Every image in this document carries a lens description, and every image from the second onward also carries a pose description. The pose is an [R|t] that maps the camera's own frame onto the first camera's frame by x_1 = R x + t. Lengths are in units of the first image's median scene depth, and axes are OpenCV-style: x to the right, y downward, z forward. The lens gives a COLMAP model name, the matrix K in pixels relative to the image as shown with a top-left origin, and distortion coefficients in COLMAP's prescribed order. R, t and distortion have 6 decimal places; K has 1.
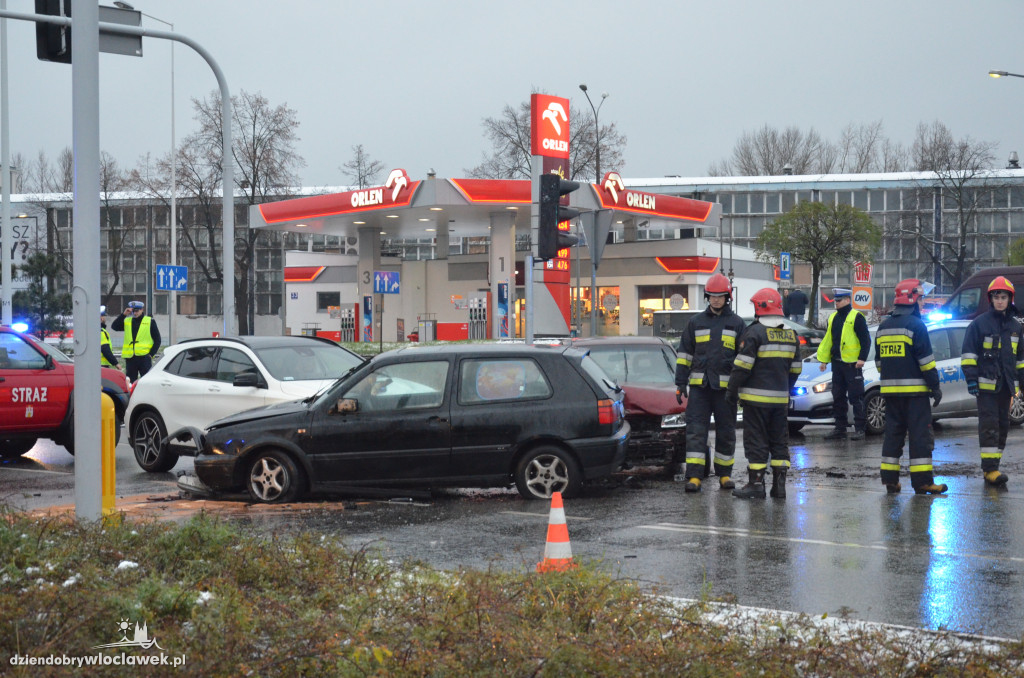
lens RADIAL K [[2090.2, 0, 512.0], [0, 2090.2, 339.0], [0, 0, 1]] dist [0.027275, 0.037430]
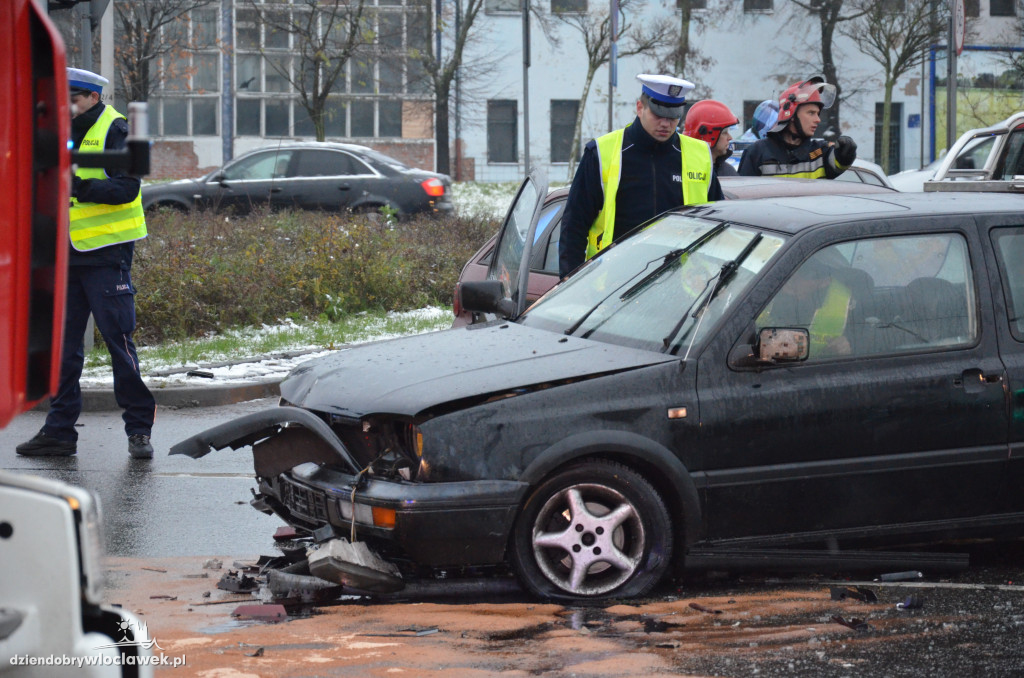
lens RADIAL K [[3689.1, 0, 498.0], [0, 3689.1, 340.4], [0, 0, 1]] dist [0.158281, 2.105941]
pose [[0.843282, -0.016379, 0.537222, -0.498866], [-0.004874, 0.999261, 0.038116, 0.004240], [-0.537450, -0.034761, 0.842579, 0.436244]]
